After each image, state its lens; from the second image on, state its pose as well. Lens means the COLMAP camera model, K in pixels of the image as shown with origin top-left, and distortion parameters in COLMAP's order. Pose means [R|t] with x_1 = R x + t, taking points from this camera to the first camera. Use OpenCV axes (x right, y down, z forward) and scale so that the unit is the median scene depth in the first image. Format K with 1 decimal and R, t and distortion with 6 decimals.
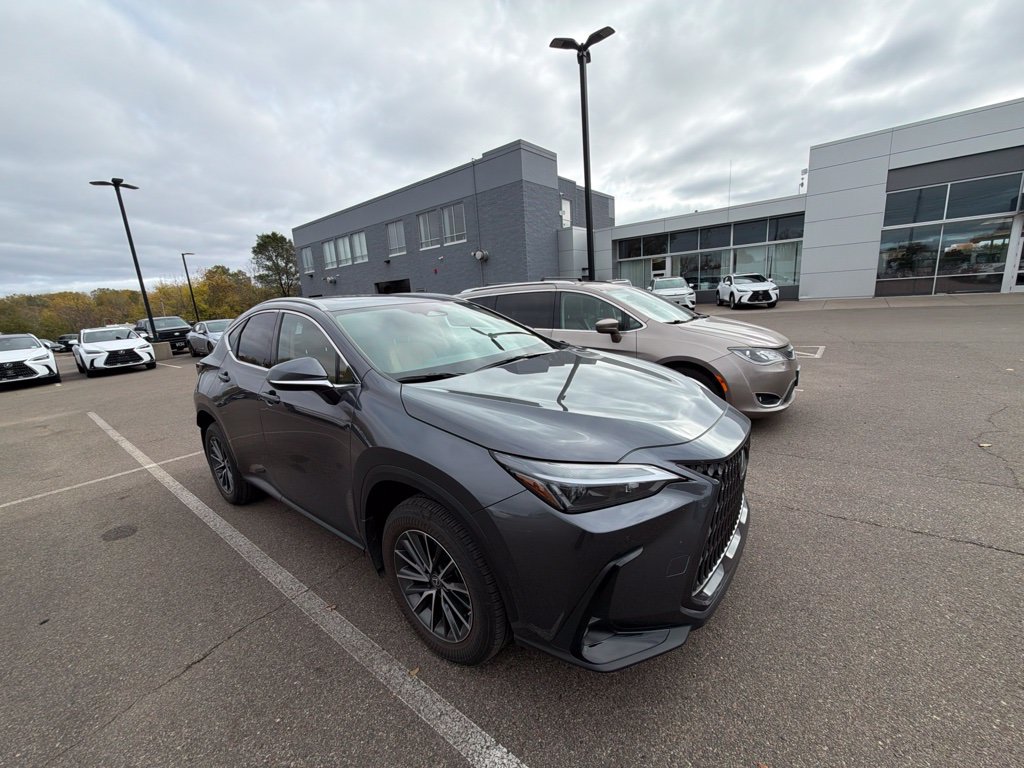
lens RADIAL K [[407.4, 0, 511.6], [0, 407.4, 383.2], [0, 0, 1]] dist [-0.000109, -0.000054]
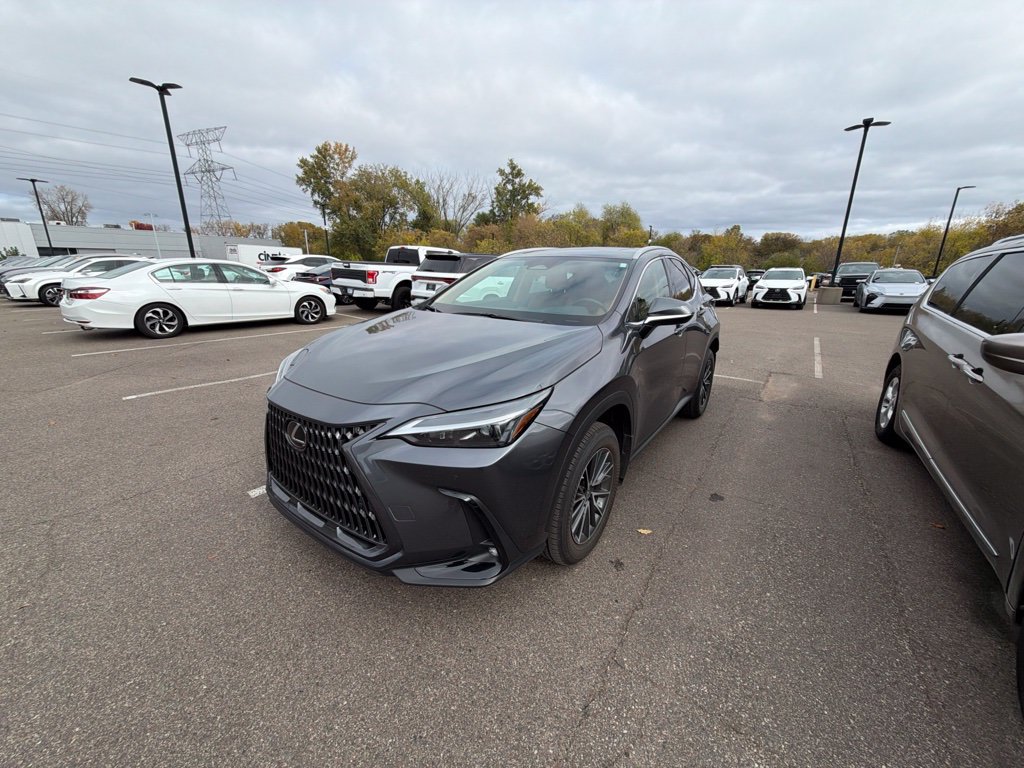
lens RADIAL K [[407.4, 0, 512.4], [0, 407.4, 384.0], [0, 0, 1]] dist [-0.000109, -0.000054]
pose [[0.052299, 0.343629, -0.937648, 0.136981], [-0.216712, 0.920463, 0.325244, -0.032895], [0.974834, 0.186190, 0.122608, 0.127373]]
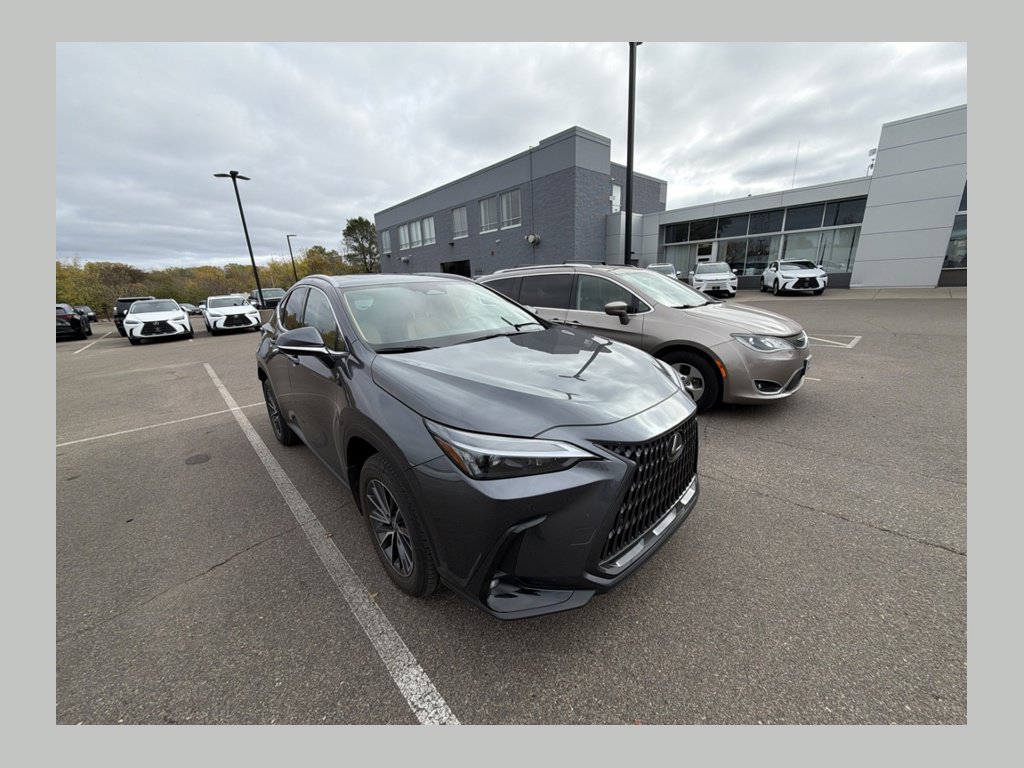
lens RADIAL K [[362.5, 0, 512.1], [0, 362.5, 383.1], [0, 0, 1]] dist [-0.000211, -0.000143]
pose [[0.989559, 0.060502, -0.130816, 0.024947], [-0.050554, 0.995664, 0.078081, -0.001633], [0.134973, -0.070653, 0.988327, 0.004300]]
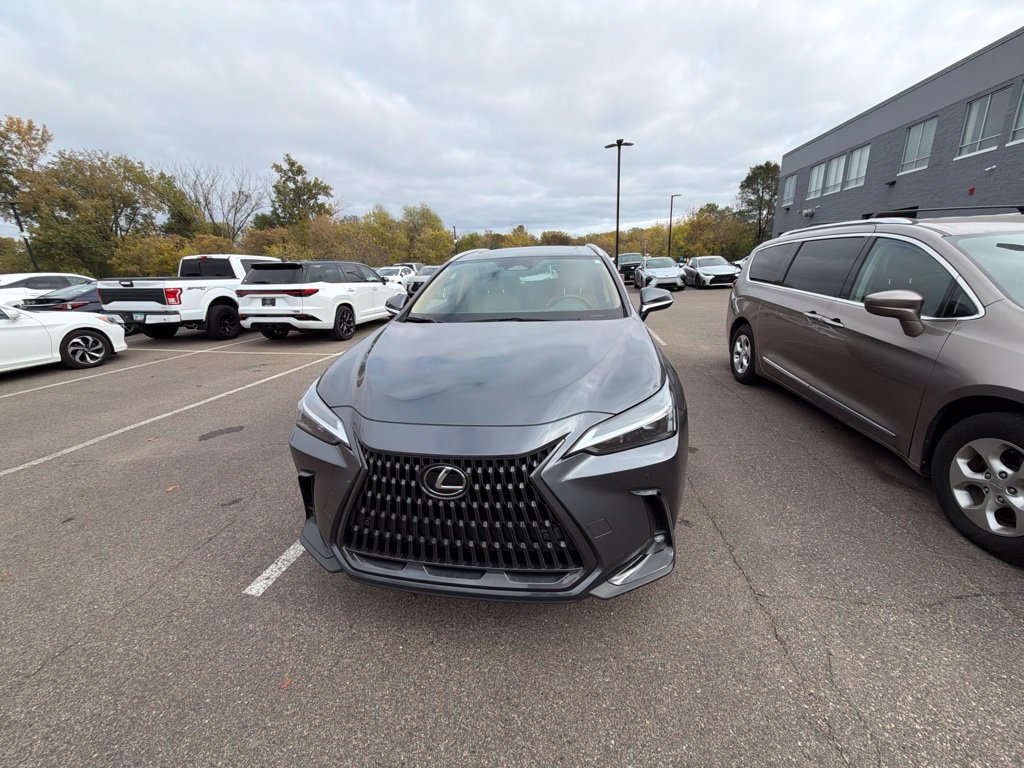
lens RADIAL K [[407.4, 0, 510.7], [0, 407.4, 384.1], [0, 0, 1]] dist [-0.000109, -0.000054]
pose [[0.488024, 0.292470, -0.822371, 0.115658], [-0.168806, 0.956027, 0.239828, -0.019695], [0.856351, 0.021779, 0.515935, 0.064335]]
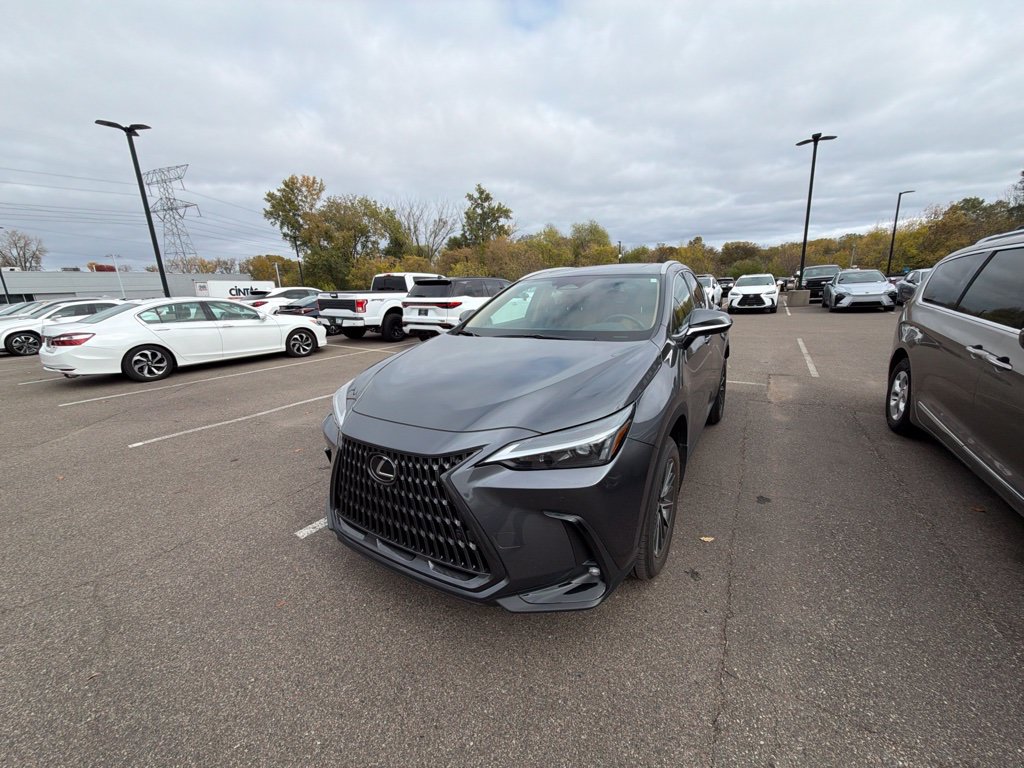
lens RADIAL K [[407.4, 0, 511.0], [0, 407.4, 383.2], [0, 0, 1]] dist [-0.000109, -0.000054]
pose [[0.117886, 0.291900, -0.949156, 0.135911], [-0.167224, 0.948006, 0.270777, -0.029102], [0.978846, 0.126801, 0.160569, 0.104197]]
